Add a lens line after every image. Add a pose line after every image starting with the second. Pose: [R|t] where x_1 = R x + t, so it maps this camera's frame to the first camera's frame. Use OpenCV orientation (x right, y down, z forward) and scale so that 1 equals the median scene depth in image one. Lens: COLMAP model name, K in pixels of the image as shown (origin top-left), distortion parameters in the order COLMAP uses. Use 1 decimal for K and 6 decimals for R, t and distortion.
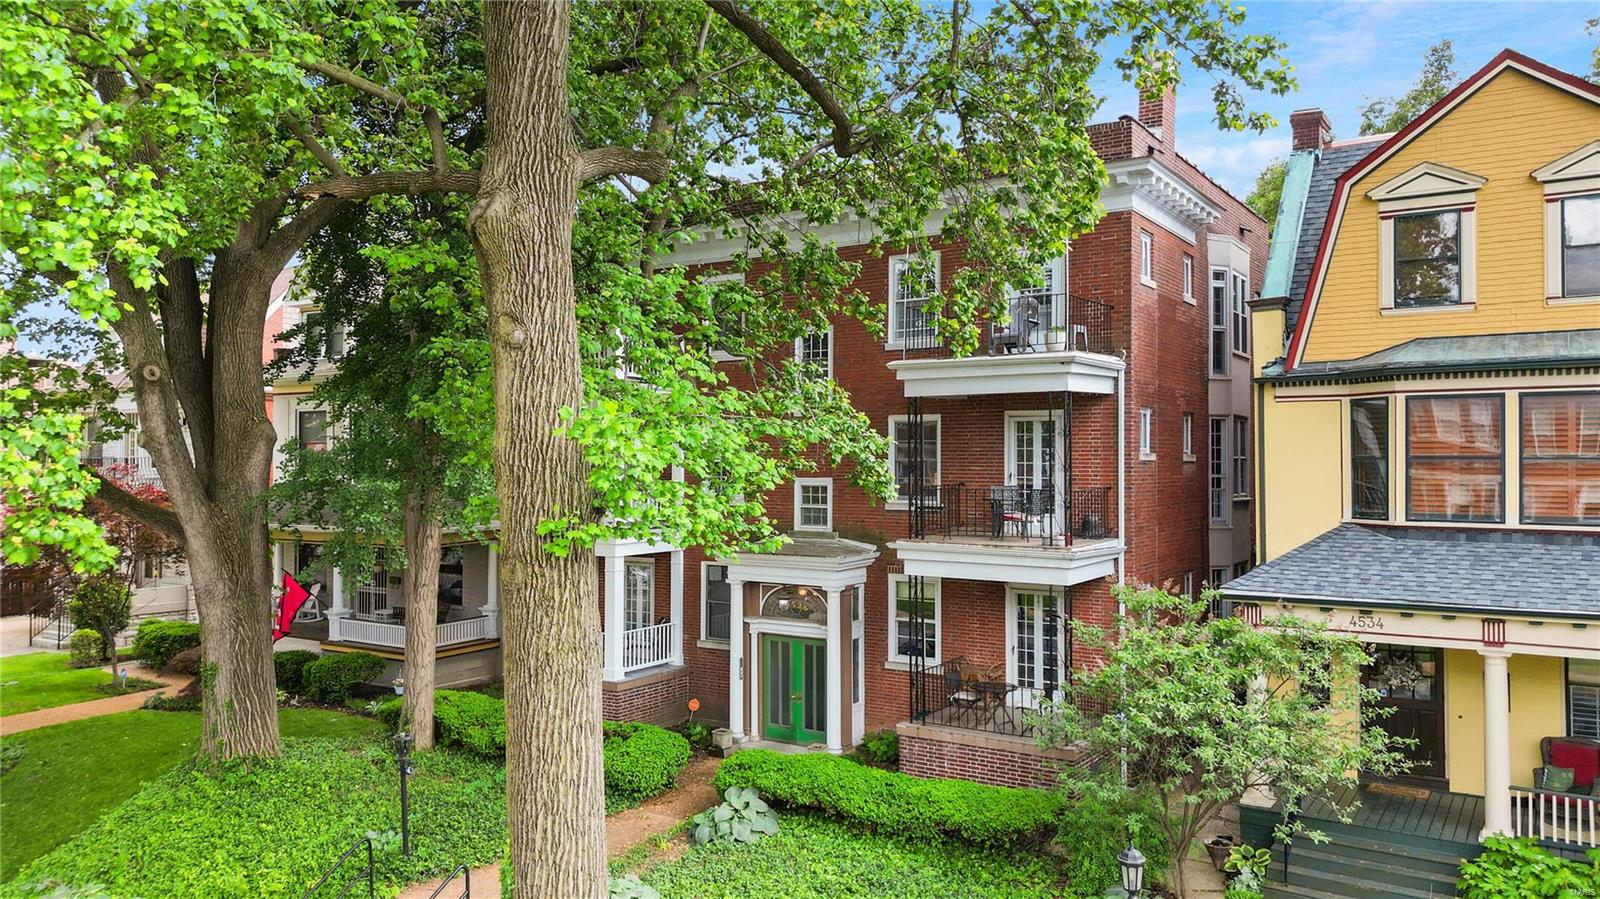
lens RADIAL K [[1153.2, 0, 790.7], [0, 1153.2, 445.6], [0, 0, 1]] dist [0.043496, -0.014489]
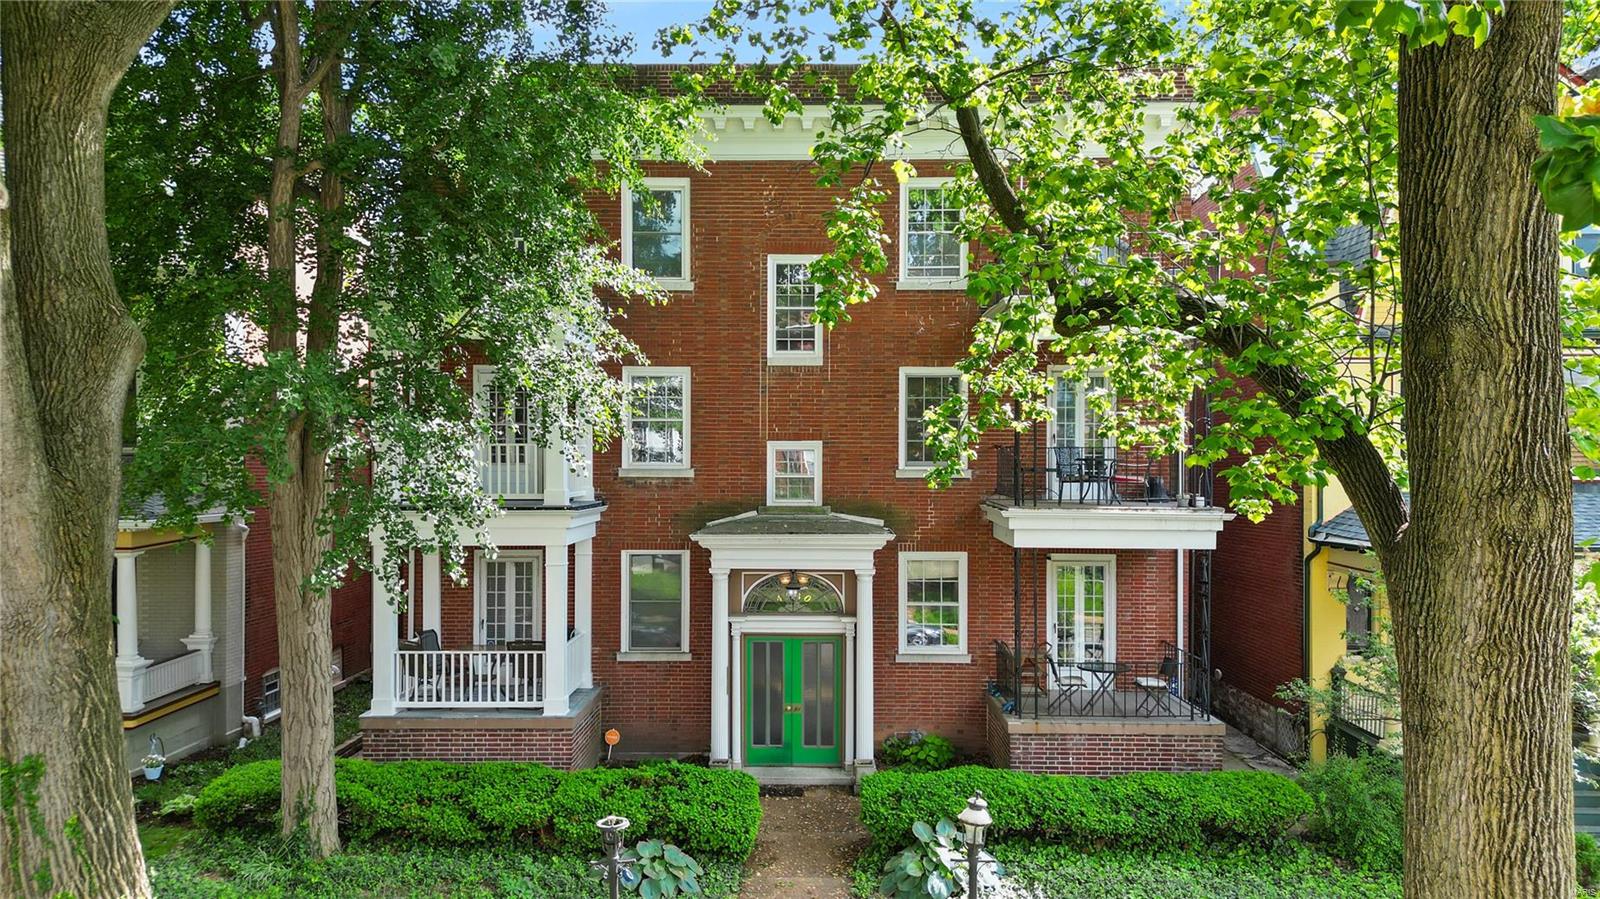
lens RADIAL K [[1153.2, 0, 786.0], [0, 1153.2, 485.2], [0, 0, 1]] dist [0.043496, -0.014489]
pose [[0.842409, -0.005494, 0.538810, -0.454680], [-0.010368, 0.999598, 0.026402, 0.039885], [-0.538739, -0.027828, 0.842013, 0.331675]]
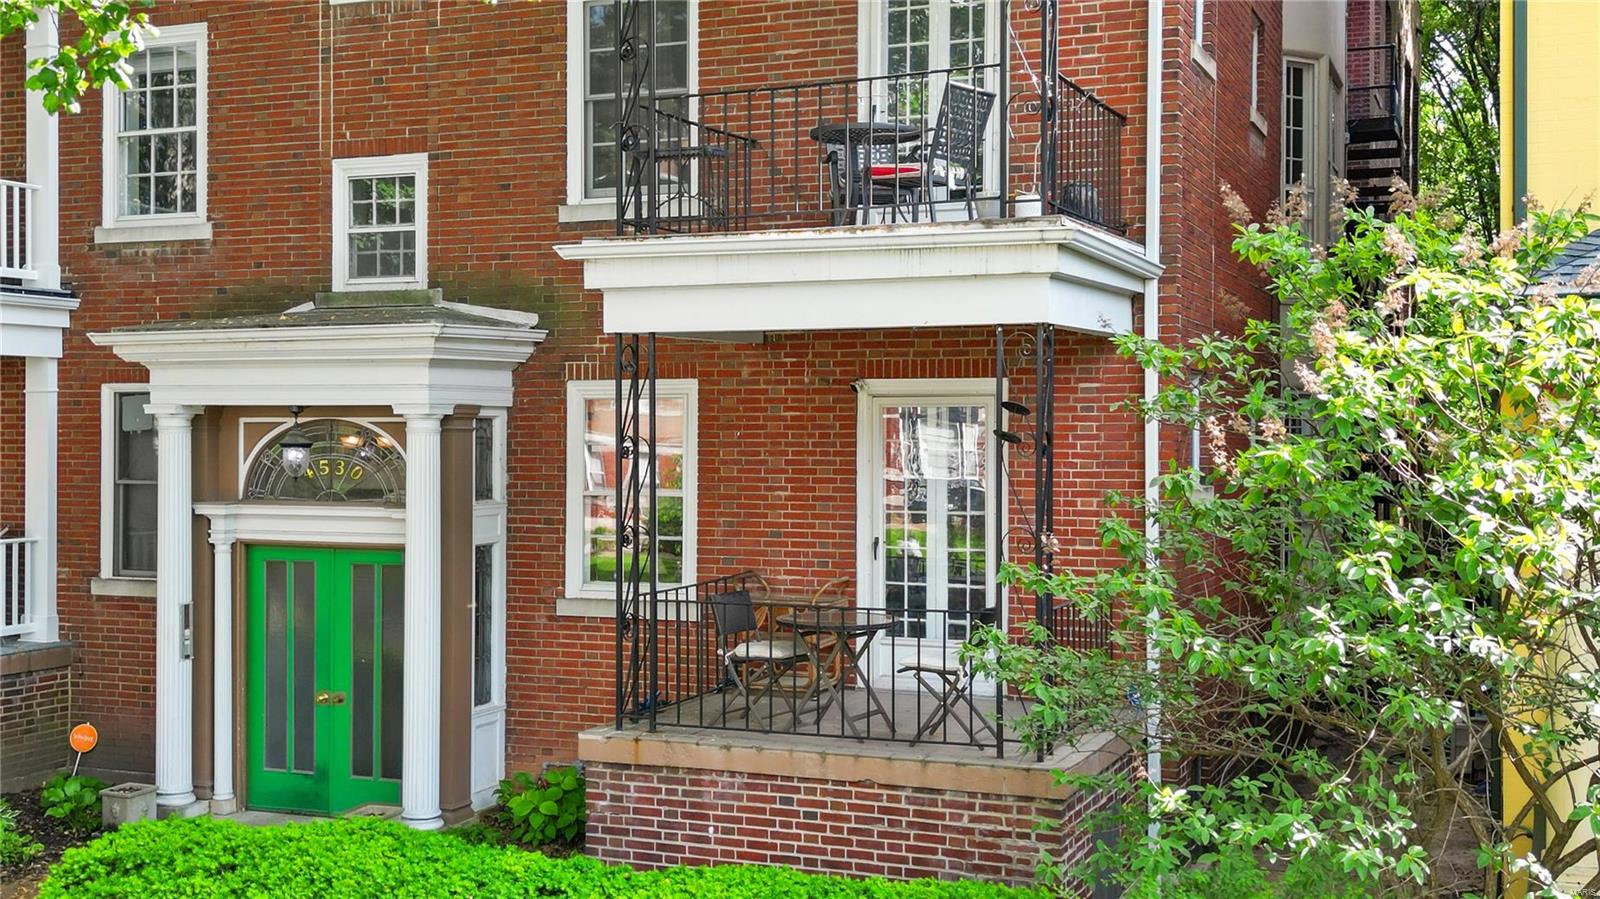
lens RADIAL K [[1758.9, 0, 811.1], [0, 1758.9, 442.8], [0, 0, 1]] dist [0.060559, 0.000000]
pose [[0.979100, 0.000890, 0.203379, 0.044221], [-0.004774, 0.999815, 0.018607, 0.122514], [-0.203325, -0.019189, 0.978923, 0.387865]]
